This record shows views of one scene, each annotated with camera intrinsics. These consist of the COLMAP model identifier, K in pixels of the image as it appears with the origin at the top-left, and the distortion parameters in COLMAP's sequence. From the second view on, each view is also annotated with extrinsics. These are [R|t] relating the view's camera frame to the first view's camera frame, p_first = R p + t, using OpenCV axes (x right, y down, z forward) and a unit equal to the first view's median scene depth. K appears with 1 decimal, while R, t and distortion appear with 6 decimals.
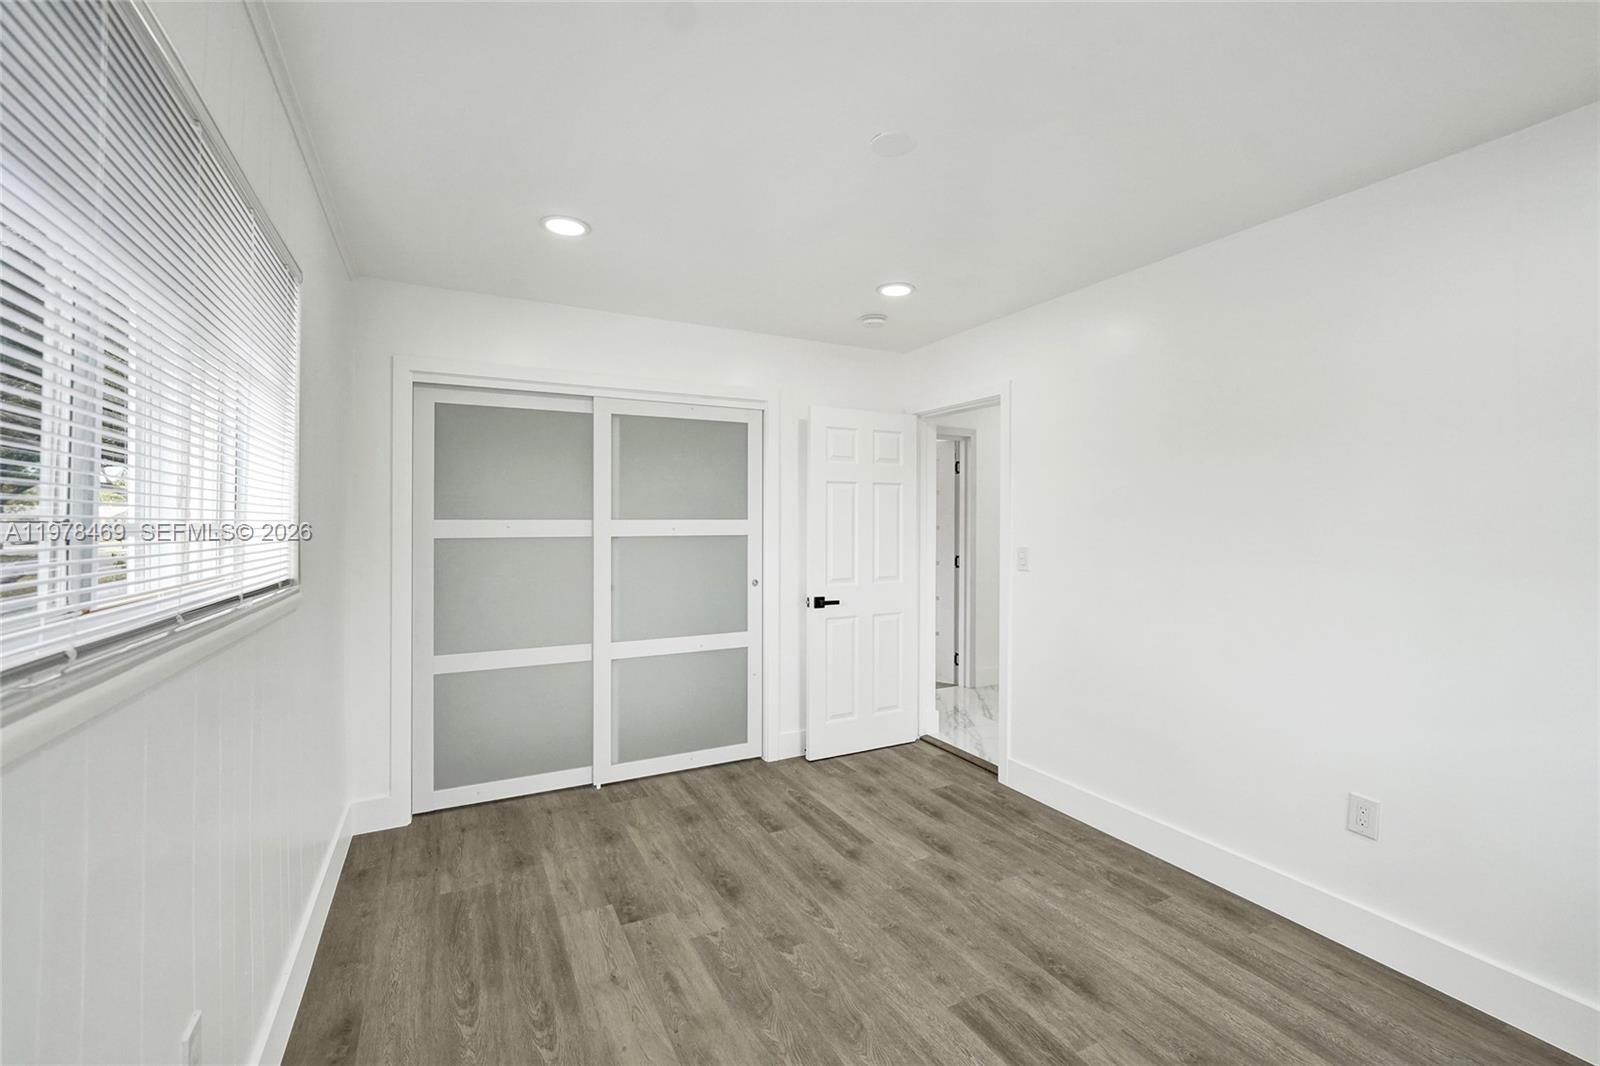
lens RADIAL K [[674.6, 0, 807.3], [0, 674.6, 530.0], [0, 0, 1]] dist [-0.011117, 0.000304]
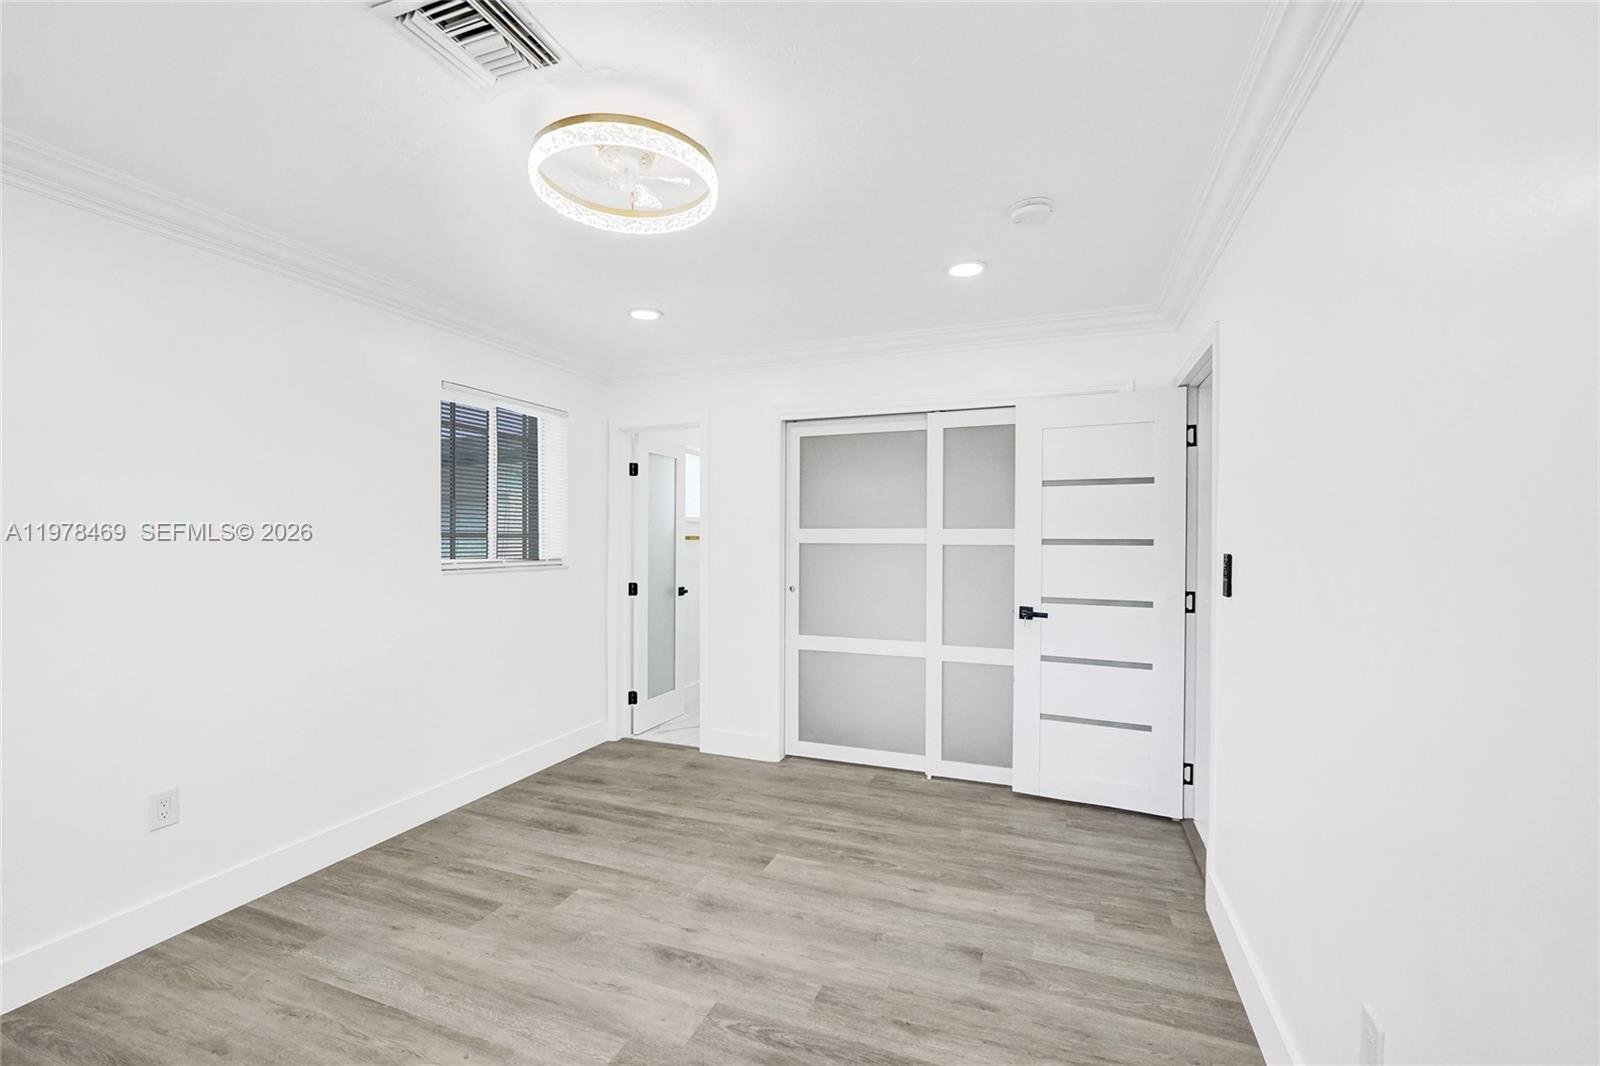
lens RADIAL K [[674.6, 0, 805.8], [0, 674.6, 538.7], [0, 0, 1]] dist [-0.011117, 0.000304]
pose [[0.664234, 0.011590, -0.747435, 0.366547], [-0.008679, 0.999932, 0.007793, -0.005360], [0.747474, 0.001311, 0.664289, 0.144353]]
